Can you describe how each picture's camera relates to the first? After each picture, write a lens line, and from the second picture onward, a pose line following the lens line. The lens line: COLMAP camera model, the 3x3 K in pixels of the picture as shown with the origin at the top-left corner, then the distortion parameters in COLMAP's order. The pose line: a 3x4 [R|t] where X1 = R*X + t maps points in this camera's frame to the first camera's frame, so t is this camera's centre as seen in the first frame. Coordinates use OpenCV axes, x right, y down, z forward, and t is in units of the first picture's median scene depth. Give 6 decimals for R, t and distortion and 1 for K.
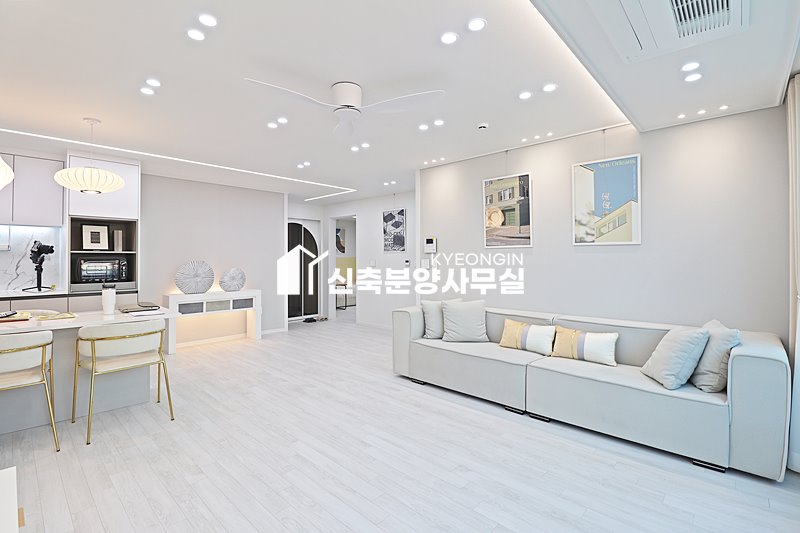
lens RADIAL K [[369.5, 0, 401.5], [0, 369.5, 258.8], [0, 0, 1]] dist [-0.000023, -0.014809]
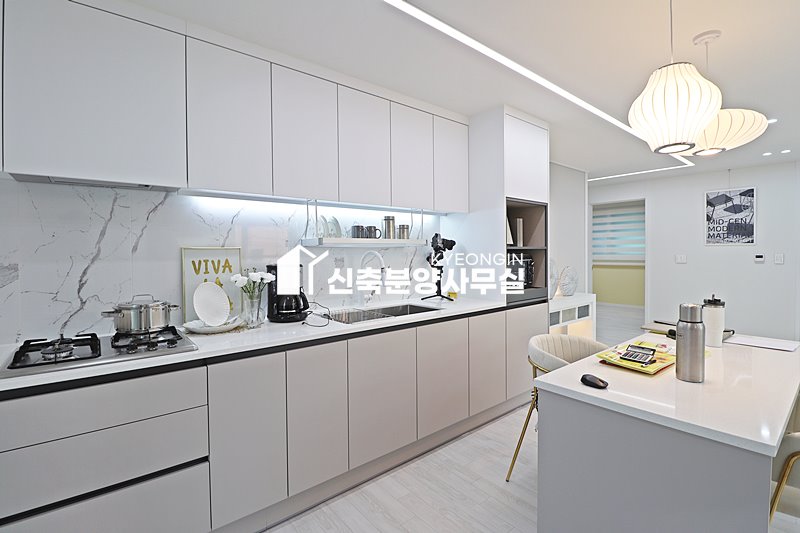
lens RADIAL K [[367.5, 0, 403.0], [0, 367.5, 259.5], [0, 0, 1]] dist [-0.001180, -0.014130]
pose [[0.991526, -0.005022, -0.129811, -0.960669], [0.007770, 0.999756, 0.020668, -0.012329], [0.129675, -0.021501, 0.991323, 0.239806]]
